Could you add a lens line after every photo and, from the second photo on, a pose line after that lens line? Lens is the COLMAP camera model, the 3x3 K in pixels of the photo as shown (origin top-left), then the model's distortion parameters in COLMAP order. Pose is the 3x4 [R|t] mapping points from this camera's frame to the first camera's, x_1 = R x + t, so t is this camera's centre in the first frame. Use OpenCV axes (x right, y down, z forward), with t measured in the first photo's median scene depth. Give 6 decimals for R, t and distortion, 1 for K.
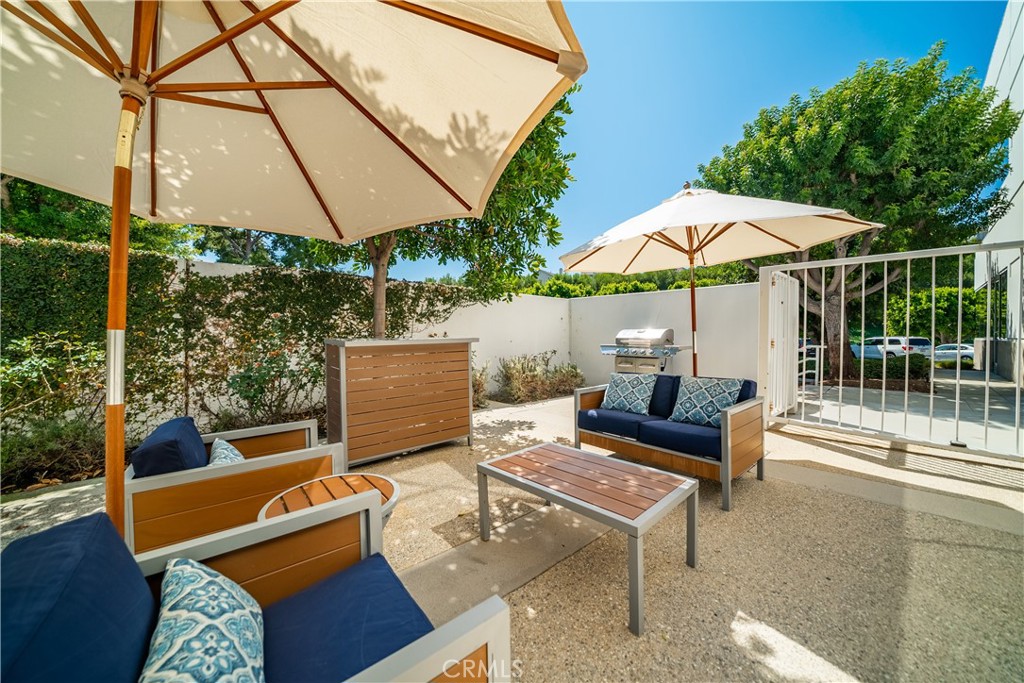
lens RADIAL K [[356.1, 0, 512.0], [0, 356.1, 339.5], [0, 0, 1]] dist [-0.021018, 0.001412]
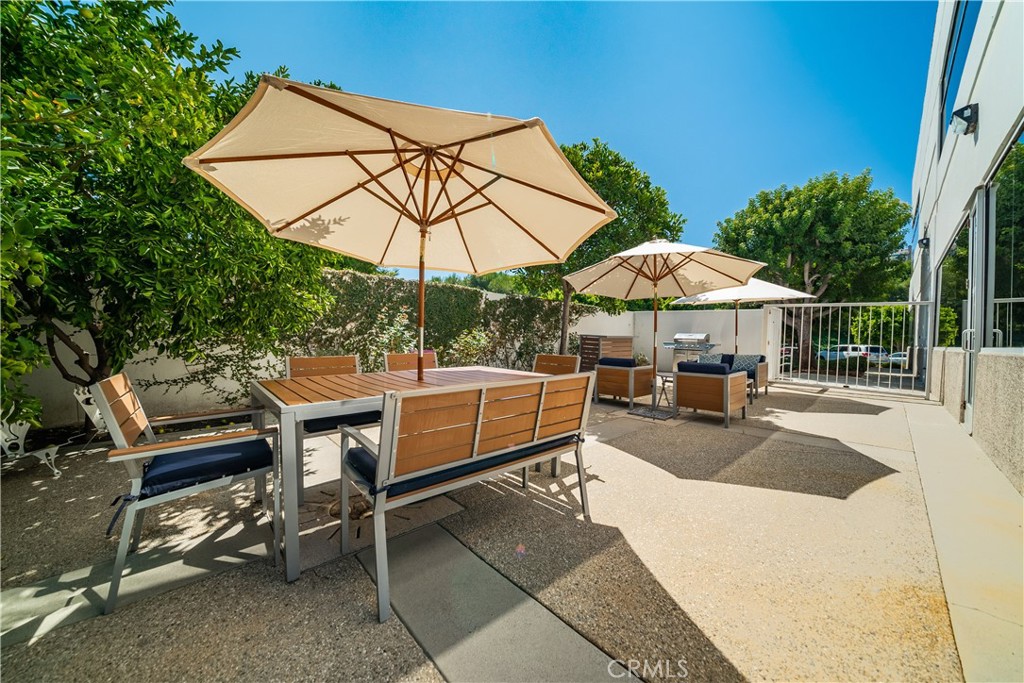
lens RADIAL K [[356.1, 0, 512.6], [0, 356.1, 341.2], [0, 0, 1]] dist [-0.021018, 0.001412]
pose [[0.998914, 0.026693, 0.038177, -0.538626], [-0.026903, 0.999625, 0.005010, 0.022382], [-0.038029, -0.006032, 0.999258, -0.642800]]
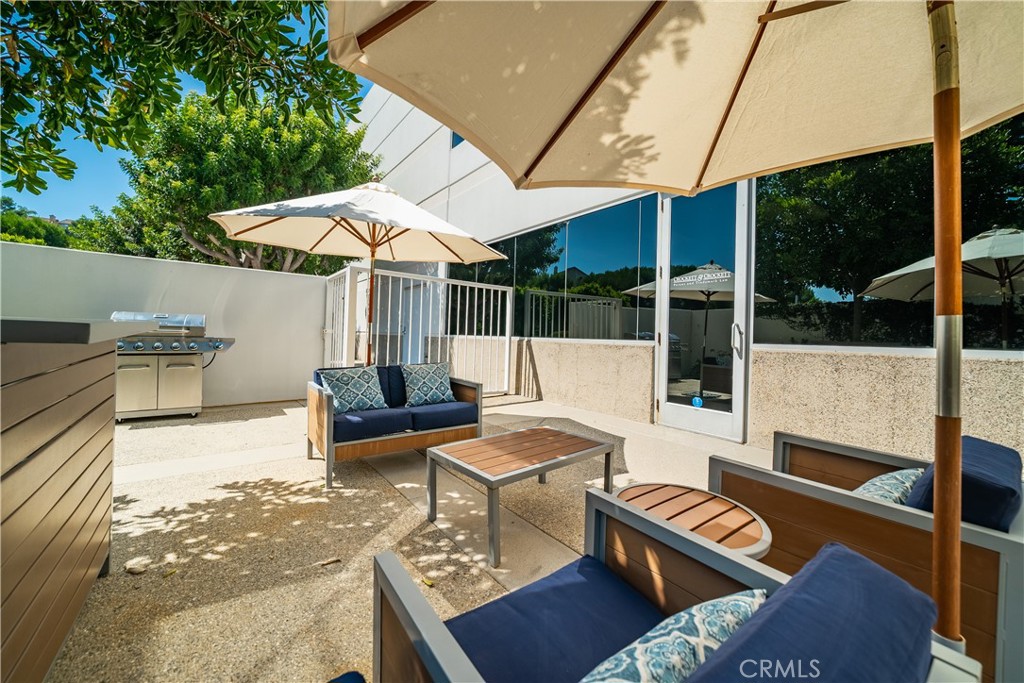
lens RADIAL K [[380.7, 0, 509.9], [0, 380.7, 335.4], [0, 0, 1]] dist [-0.011242, -0.000072]
pose [[0.062679, 0.000606, 0.998034, -0.298996], [-0.012507, 0.999922, 0.000179, 0.005520], [-0.997955, -0.012494, 0.062682, 0.285760]]
